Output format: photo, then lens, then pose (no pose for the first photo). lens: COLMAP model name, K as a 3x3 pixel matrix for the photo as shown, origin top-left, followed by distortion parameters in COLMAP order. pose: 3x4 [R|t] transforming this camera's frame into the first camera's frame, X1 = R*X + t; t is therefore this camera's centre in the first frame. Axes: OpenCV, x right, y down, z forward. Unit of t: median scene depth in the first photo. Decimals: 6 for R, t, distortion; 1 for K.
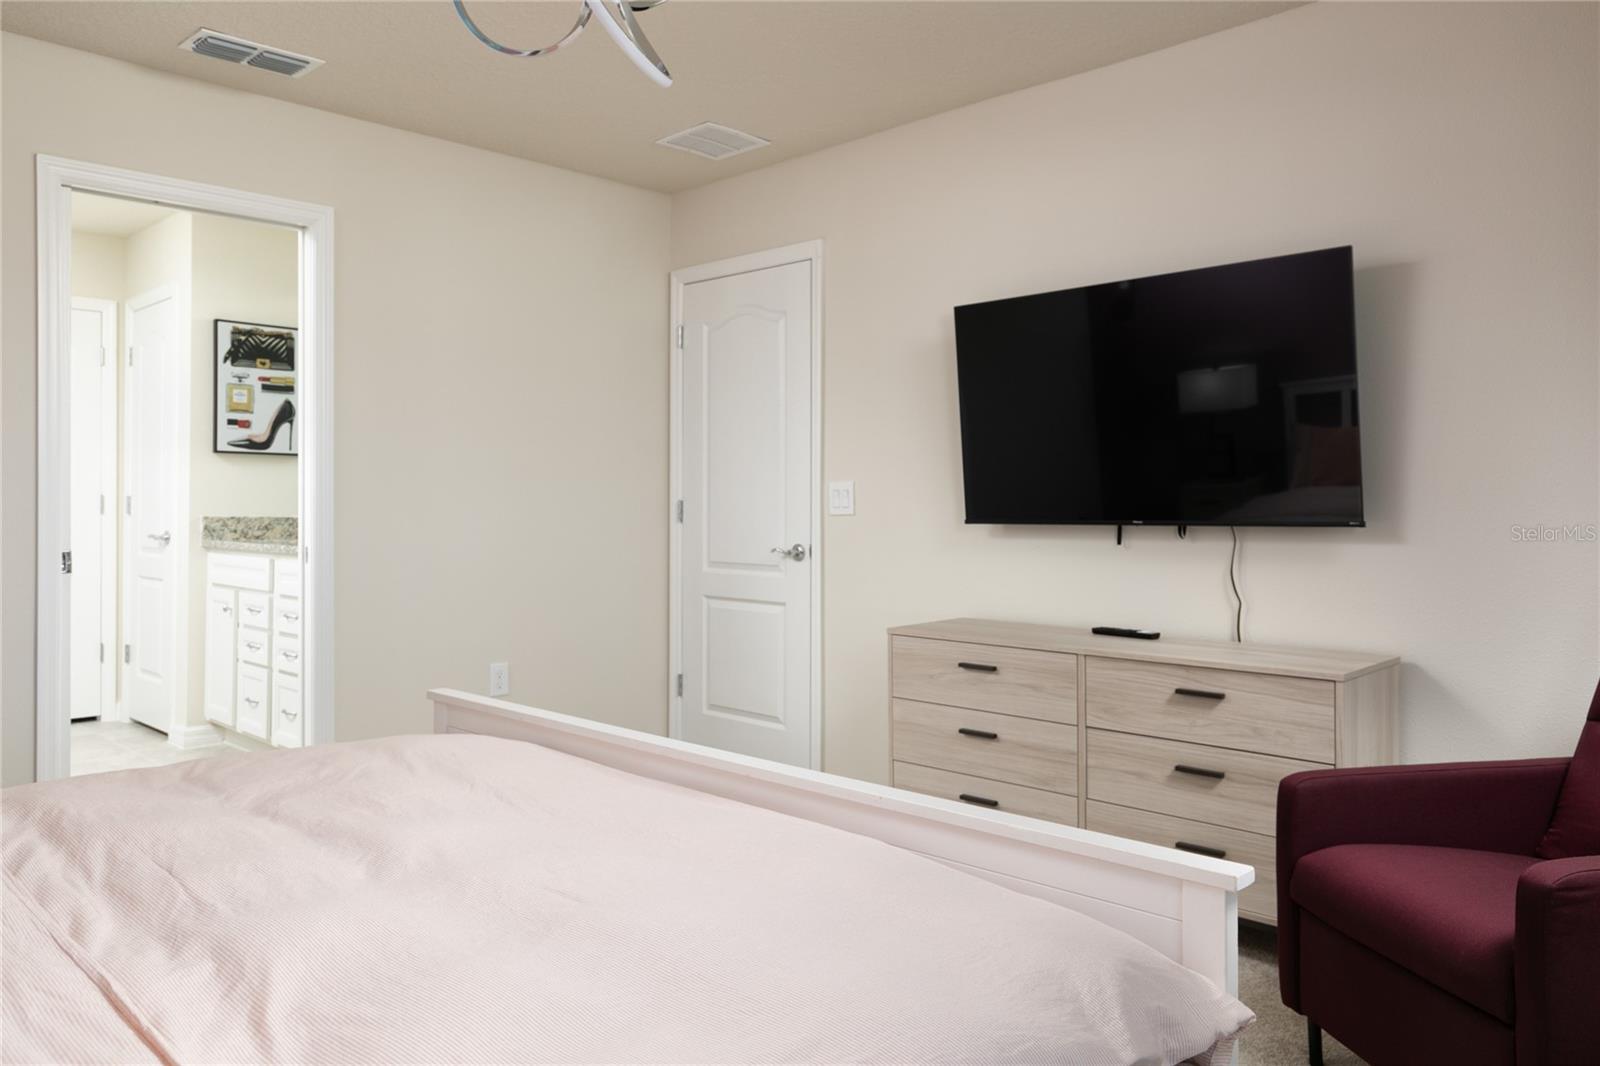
lens RADIAL K [[1154.6, 0, 800.5], [0, 1154.6, 519.7], [0, 0, 1]] dist [0.010122, 0.004539]
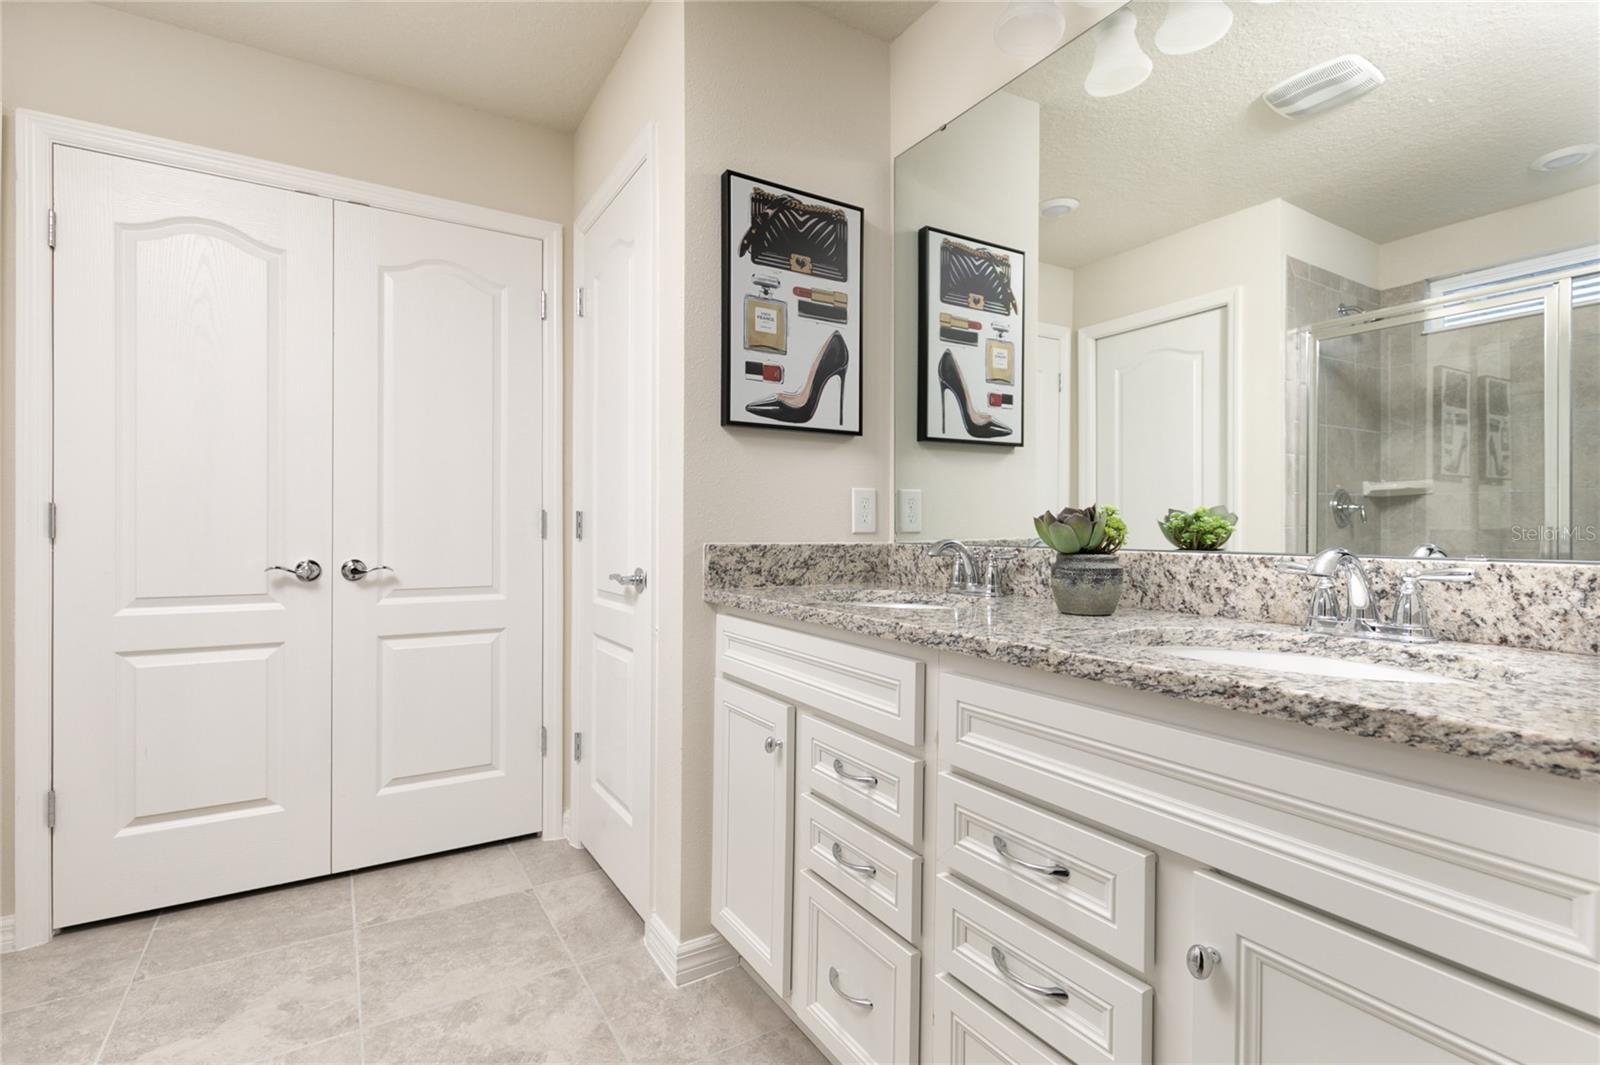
lens RADIAL K [[729.7, 0, 806.5], [0, 729.7, 535.9], [0, 0, 1]] dist [0.014152, -0.000054]
pose [[0.975853, -0.005007, -0.218371, -0.390825], [0.004775, 0.999987, -0.001588, -0.006023], [0.218376, 0.000507, 0.975865, 0.670960]]
